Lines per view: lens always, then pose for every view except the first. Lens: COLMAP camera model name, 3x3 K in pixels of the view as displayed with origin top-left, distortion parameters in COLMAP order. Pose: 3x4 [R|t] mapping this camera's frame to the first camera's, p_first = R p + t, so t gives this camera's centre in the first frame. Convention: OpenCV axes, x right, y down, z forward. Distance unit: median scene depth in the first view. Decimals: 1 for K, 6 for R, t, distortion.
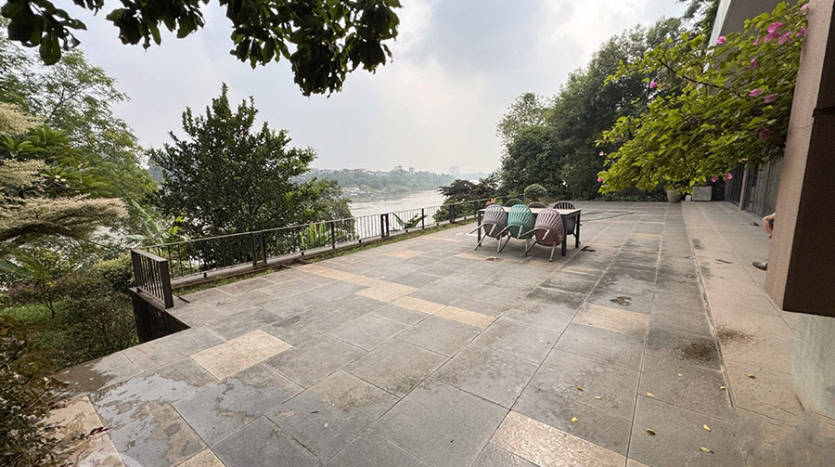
lens RADIAL K [[338.0, 0, 418.3], [0, 338.0, 231.1], [0, 0, 1]] dist [0.004033, 0.000128]
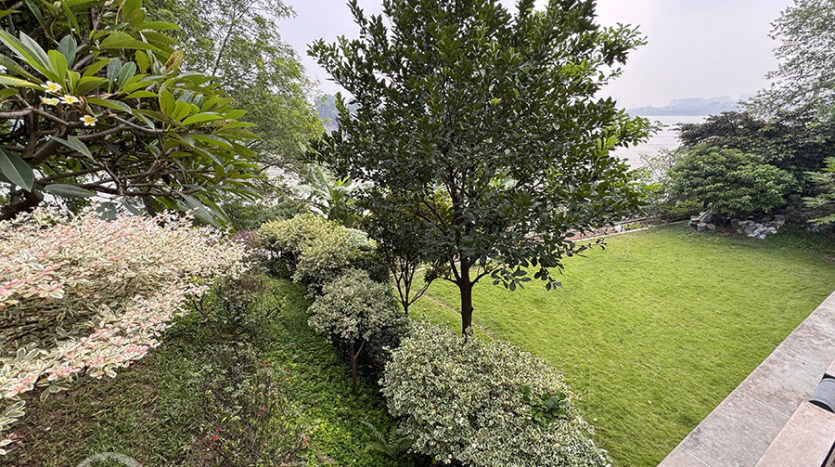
lens RADIAL K [[338.0, 0, 414.1], [0, 338.0, 239.1], [0, 0, 1]] dist [0.004033, 0.000128]
pose [[0.922056, 0.123545, -0.366810, -0.218664], [-0.051030, 0.978220, 0.201198, -0.035599], [0.383678, -0.166797, 0.908278, 0.274660]]
